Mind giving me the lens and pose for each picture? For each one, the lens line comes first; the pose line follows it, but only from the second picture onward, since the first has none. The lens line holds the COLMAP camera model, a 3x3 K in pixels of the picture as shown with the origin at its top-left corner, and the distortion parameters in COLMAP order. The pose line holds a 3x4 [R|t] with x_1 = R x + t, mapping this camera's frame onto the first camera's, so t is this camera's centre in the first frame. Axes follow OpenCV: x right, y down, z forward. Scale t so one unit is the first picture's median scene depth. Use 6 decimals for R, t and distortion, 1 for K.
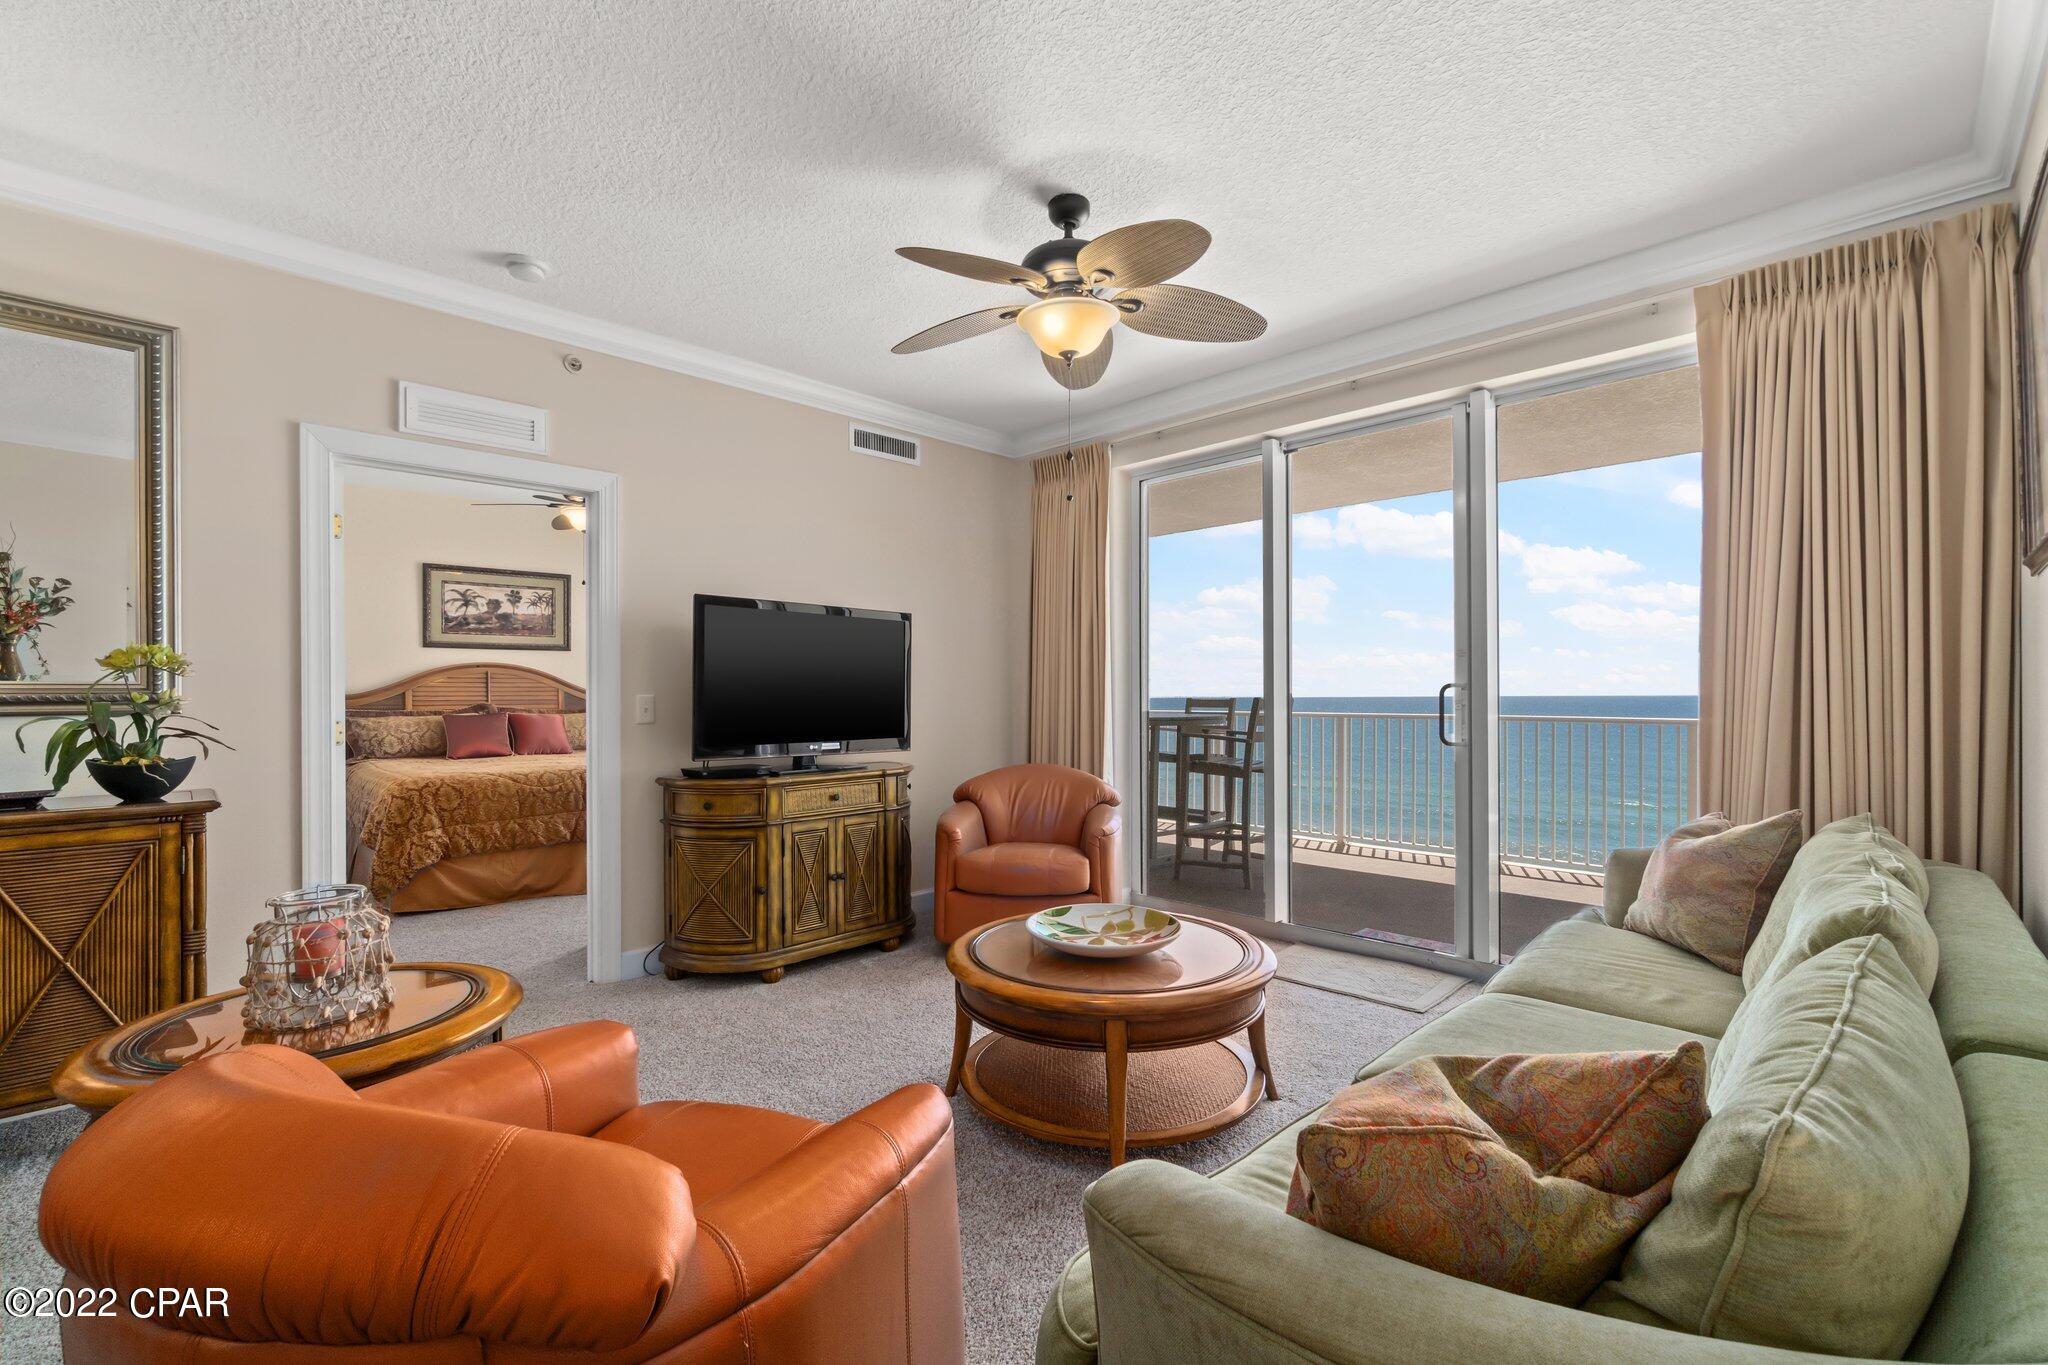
lens RADIAL K [[884.0, 0, 1023.5], [0, 884.0, 698.1], [0, 0, 1]] dist [-0.002971, -0.000410]
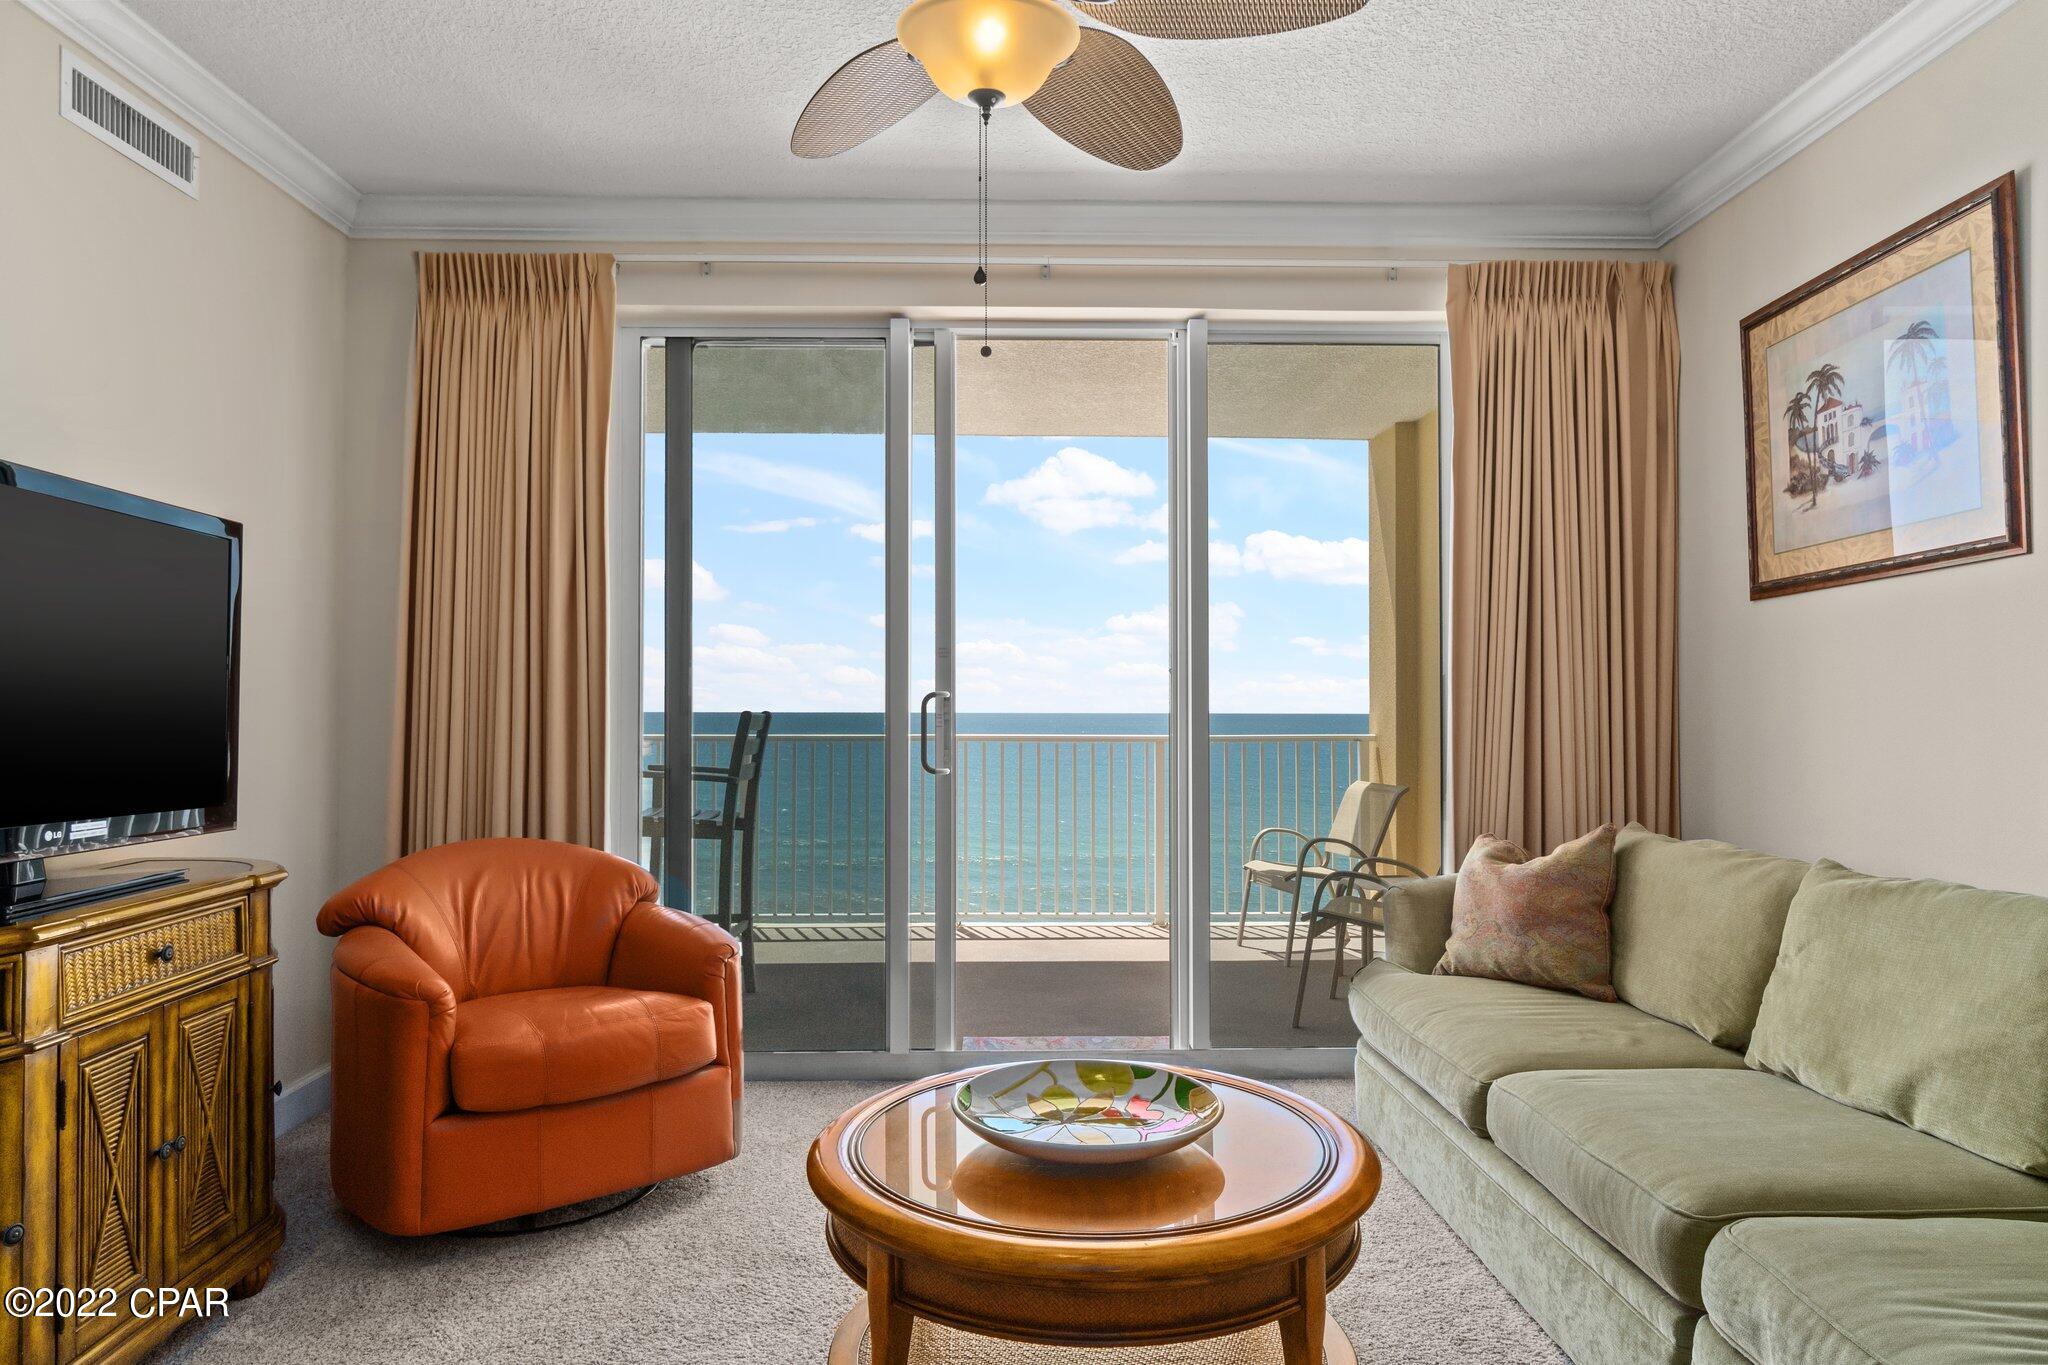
lens RADIAL K [[1270.4, 0, 1037.1], [0, 1270.4, 685.7], [0, 0, 1]] dist [-0.001284, 0.003001]
pose [[0.687364, 0.014427, 0.726170, -0.515769], [0.001918, 0.999763, -0.021679, 0.002946], [-0.726310, 0.016294, 0.687174, 0.430841]]
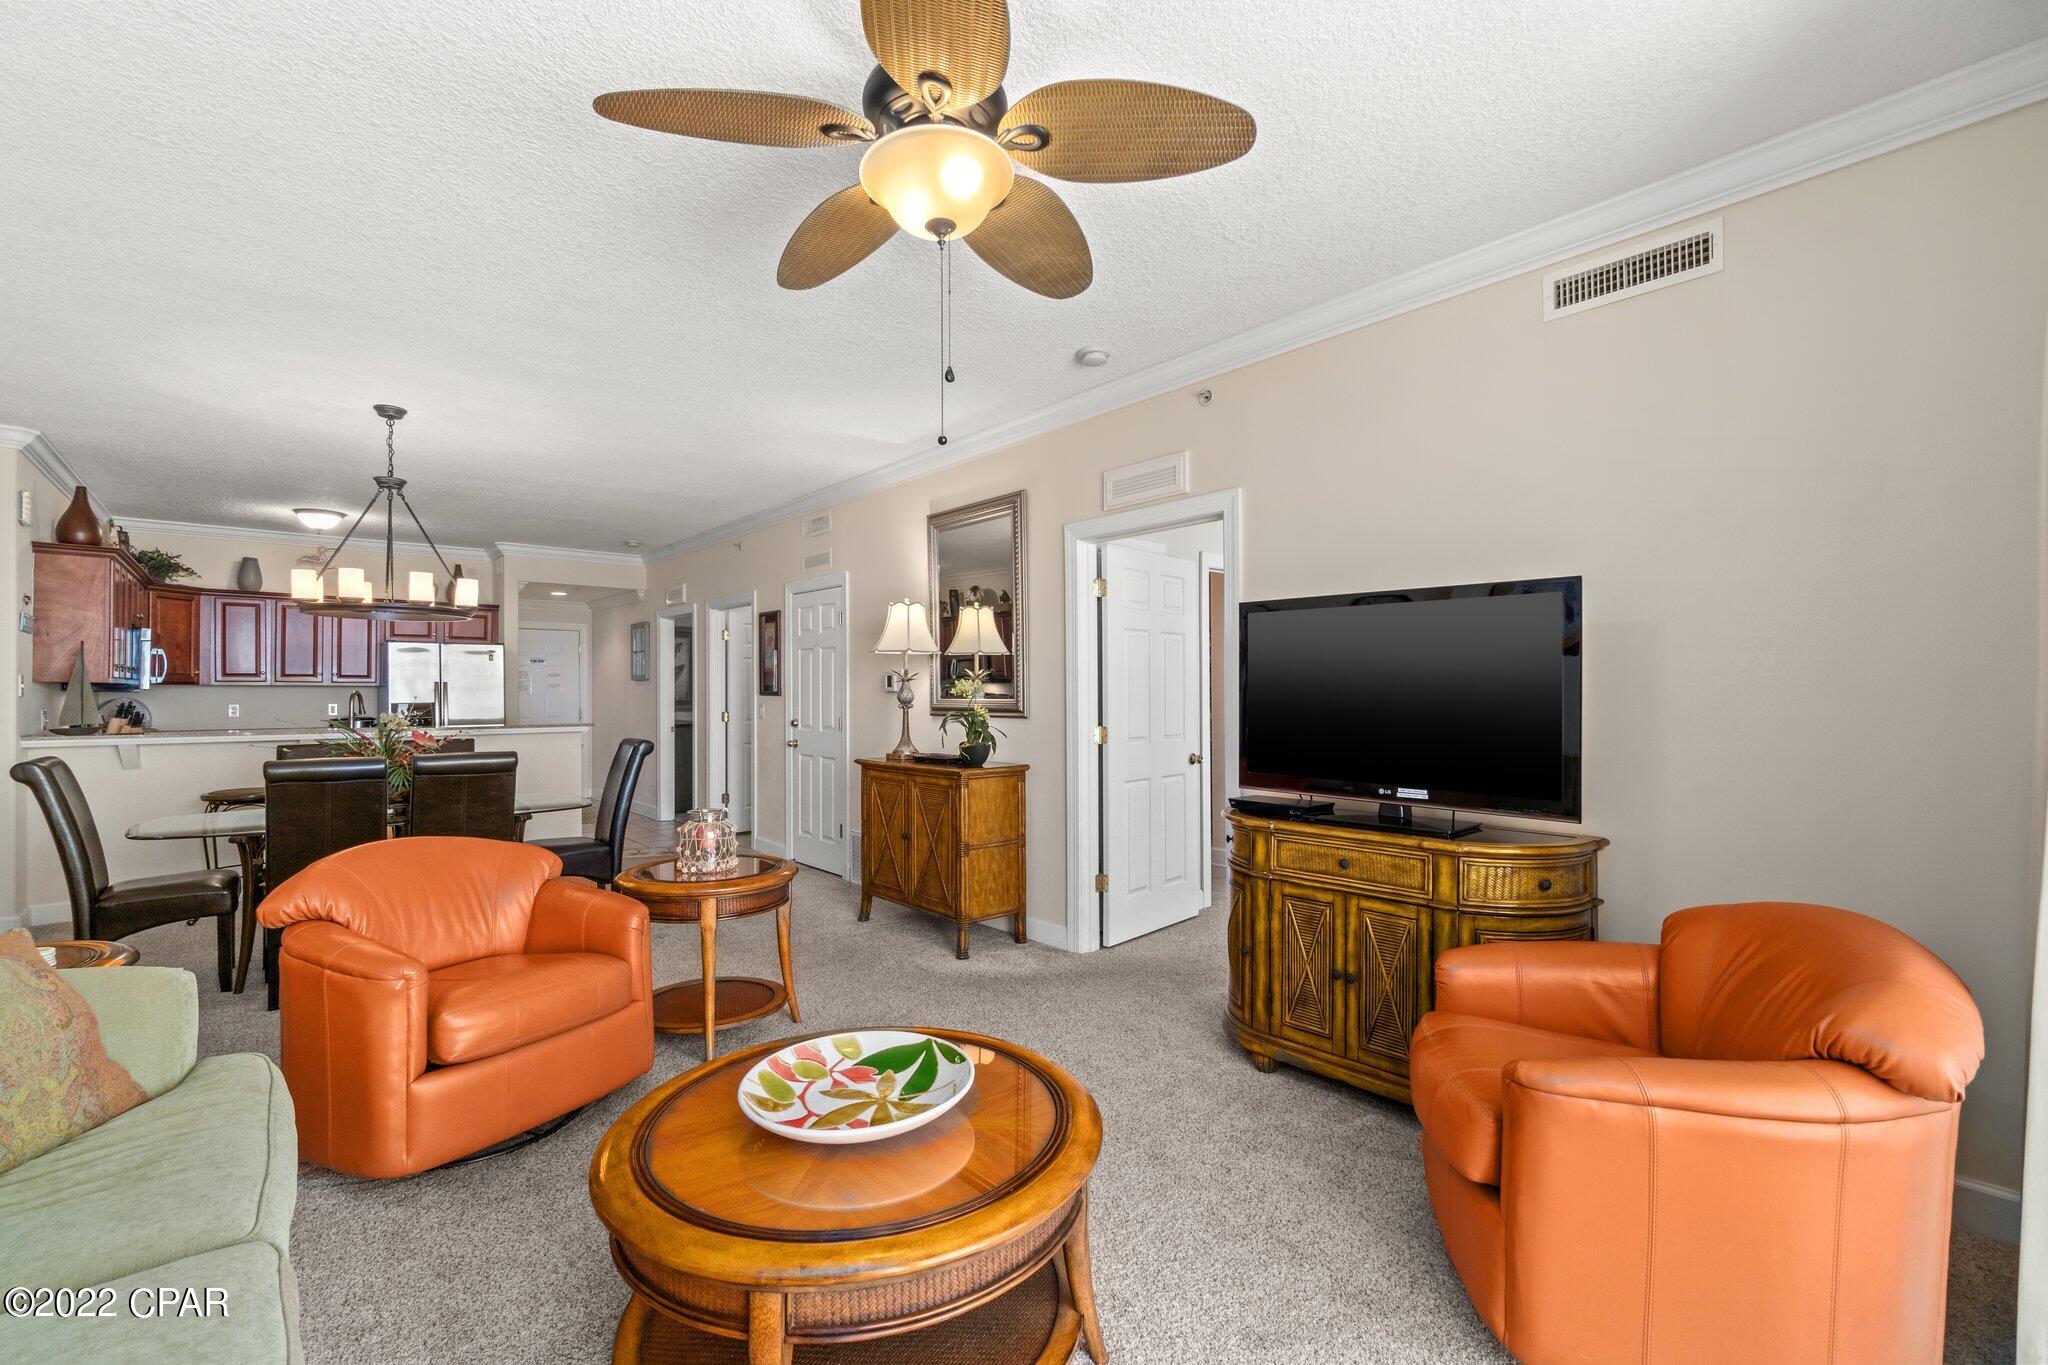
lens RADIAL K [[849.2, 0, 1025.0], [0, 849.2, 688.0], [0, 0, 1]] dist [-0.006979, 0.000351]
pose [[-0.046435, 0.001713, -0.998920, 0.682019], [0.002376, 0.999996, 0.001604, -0.043964], [0.998918, -0.002299, -0.046439, 1.100983]]
